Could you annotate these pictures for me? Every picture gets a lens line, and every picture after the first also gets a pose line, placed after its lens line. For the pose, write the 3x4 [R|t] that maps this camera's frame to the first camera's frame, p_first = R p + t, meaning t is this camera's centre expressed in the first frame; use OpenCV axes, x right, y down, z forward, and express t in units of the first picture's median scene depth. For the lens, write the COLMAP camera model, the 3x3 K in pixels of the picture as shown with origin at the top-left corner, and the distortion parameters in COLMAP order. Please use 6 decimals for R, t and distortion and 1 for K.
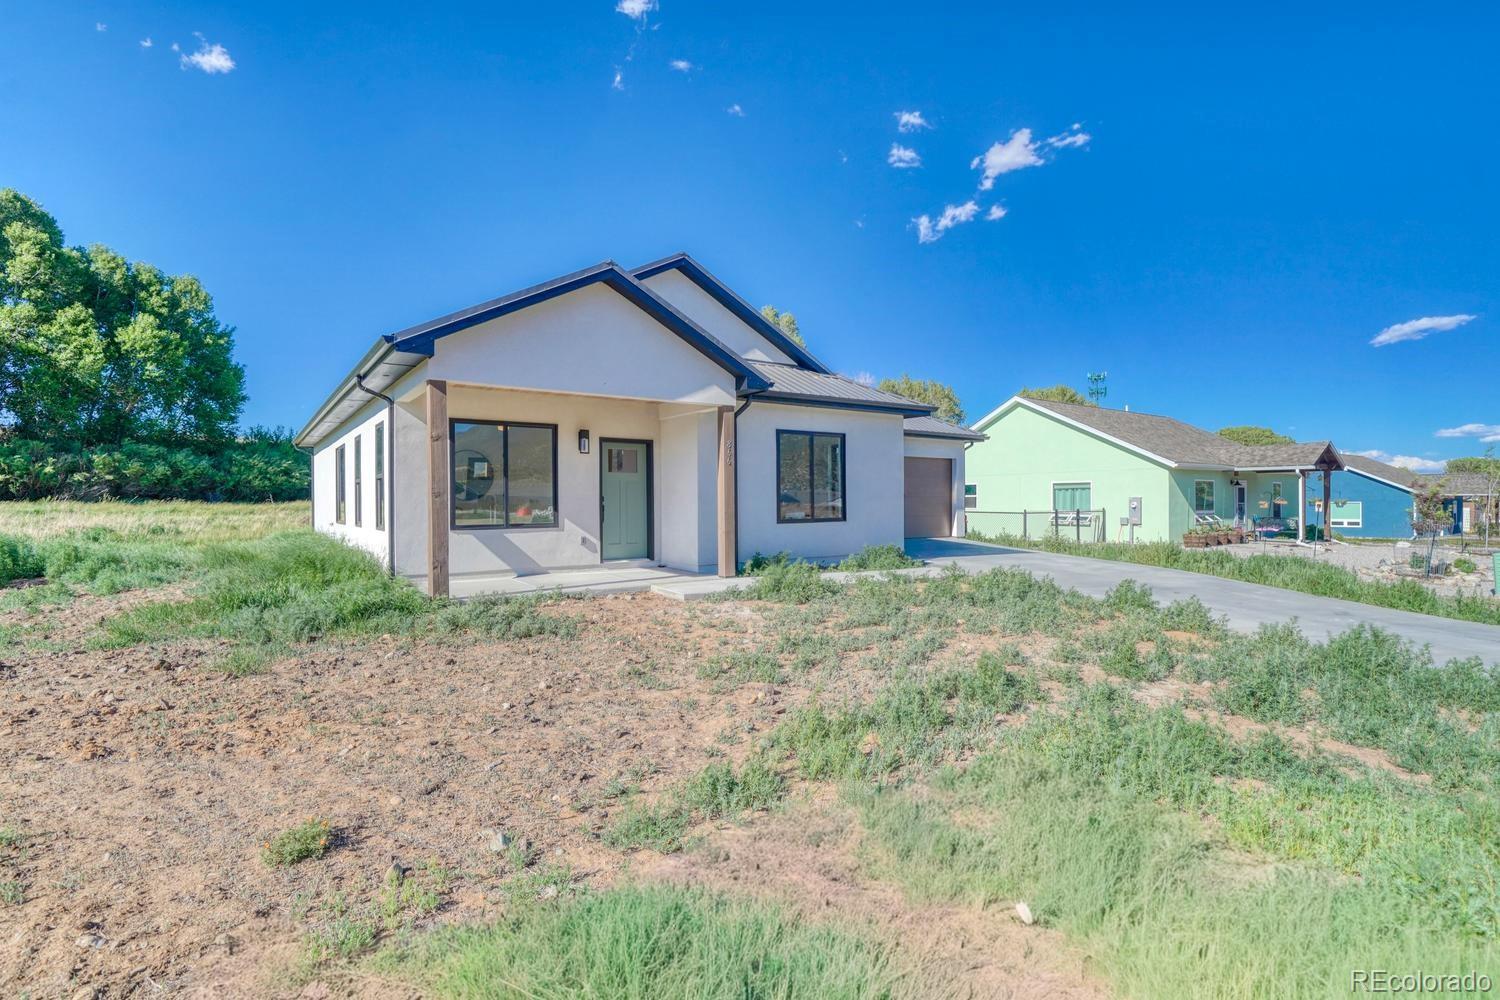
lens RADIAL K [[741.9, 0, 751.1], [0, 741.9, 501.6], [0, 0, 1]] dist [0.001535, 0.000116]
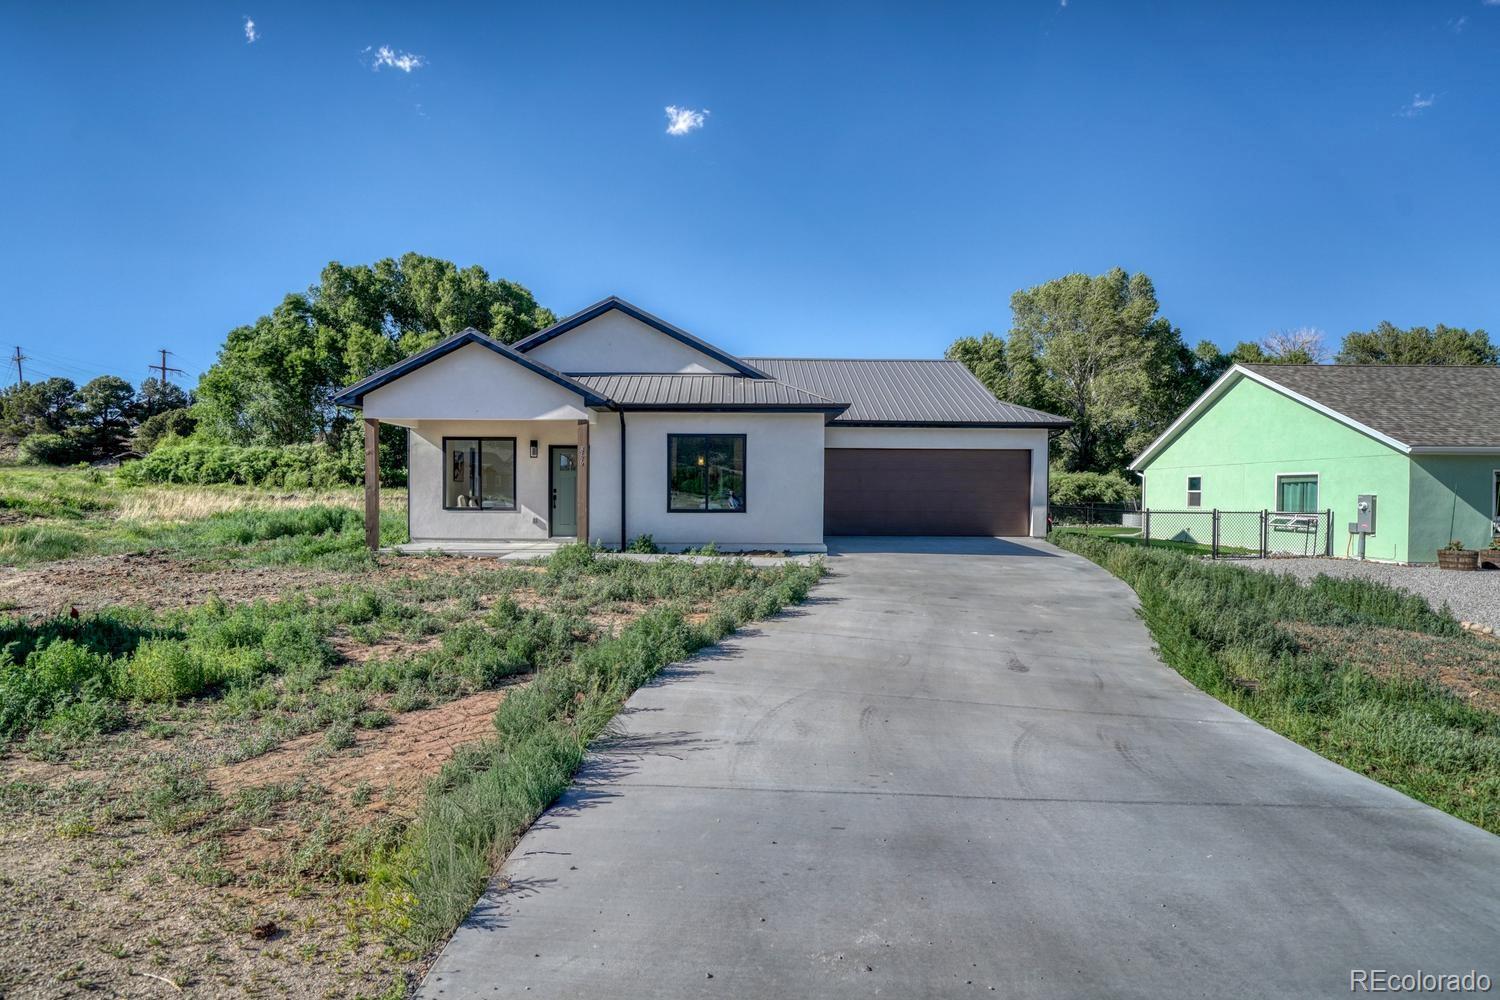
lens RADIAL K [[764.1, 0, 737.8], [0, 764.1, 502.9], [0, 0, 1]] dist [-0.002149, -0.000285]
pose [[0.810718, 0.020020, -0.585095, 0.863163], [-0.010679, 0.999755, 0.019411, -0.011671], [0.585340, -0.009488, 0.810733, 0.067400]]
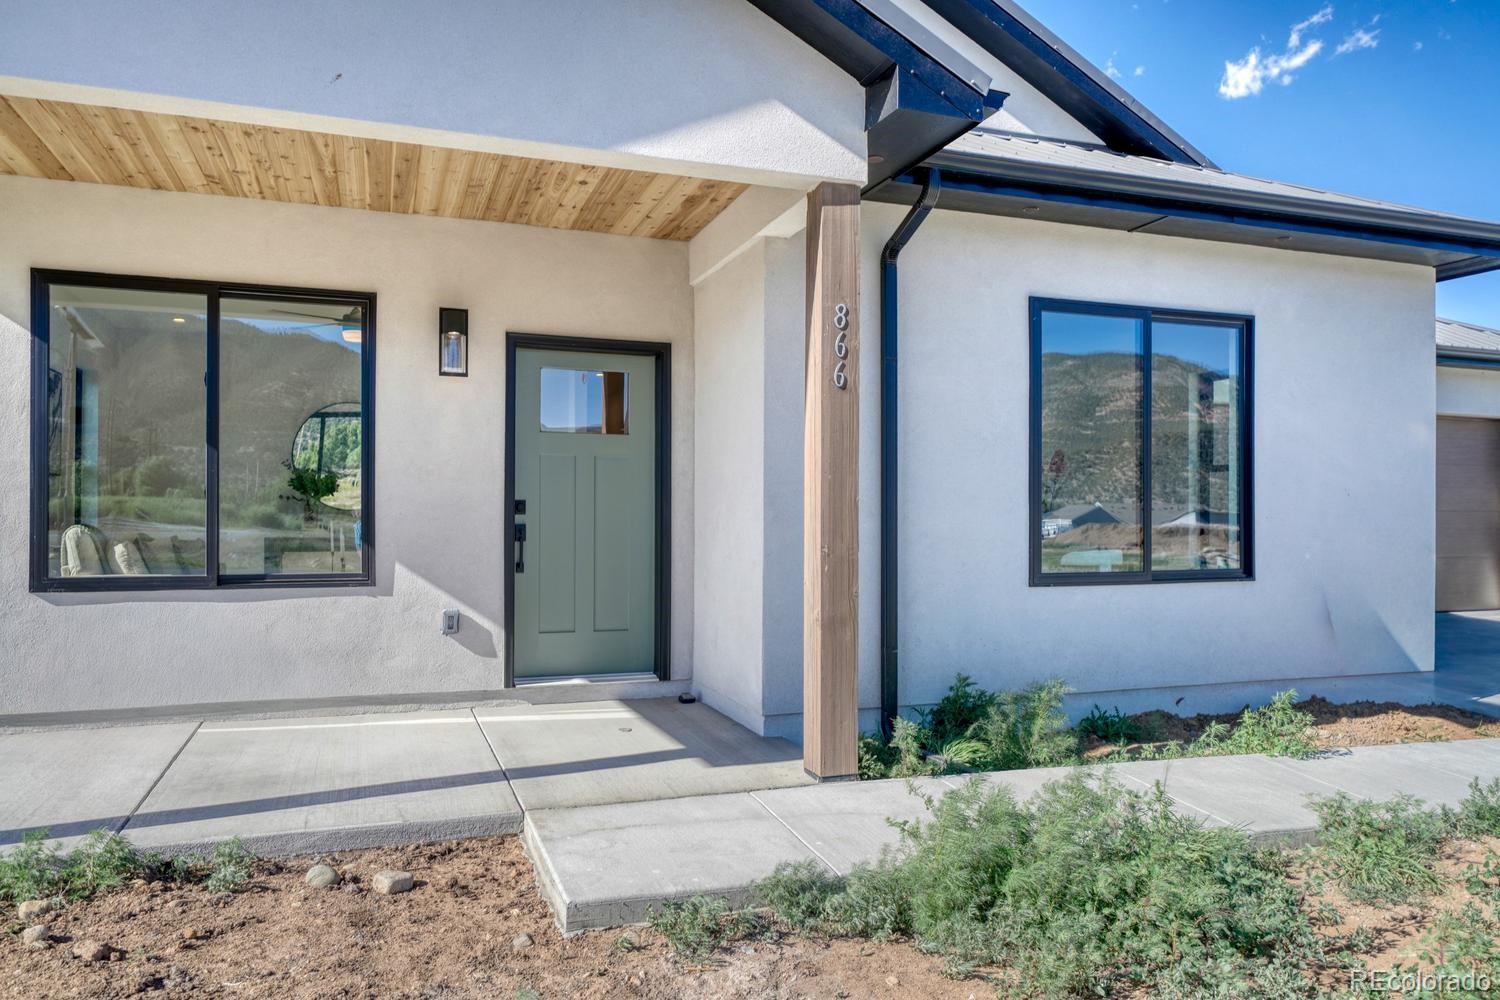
lens RADIAL K [[1045.4, 0, 745.2], [0, 1045.4, 514.0], [0, 0, 1]] dist [-0.010700, 0.002087]
pose [[0.960317, 0.008342, -0.278786, 0.043176], [-0.009704, 0.999947, -0.003507, 0.000962], [0.278742, 0.006074, 0.960347, 0.534608]]
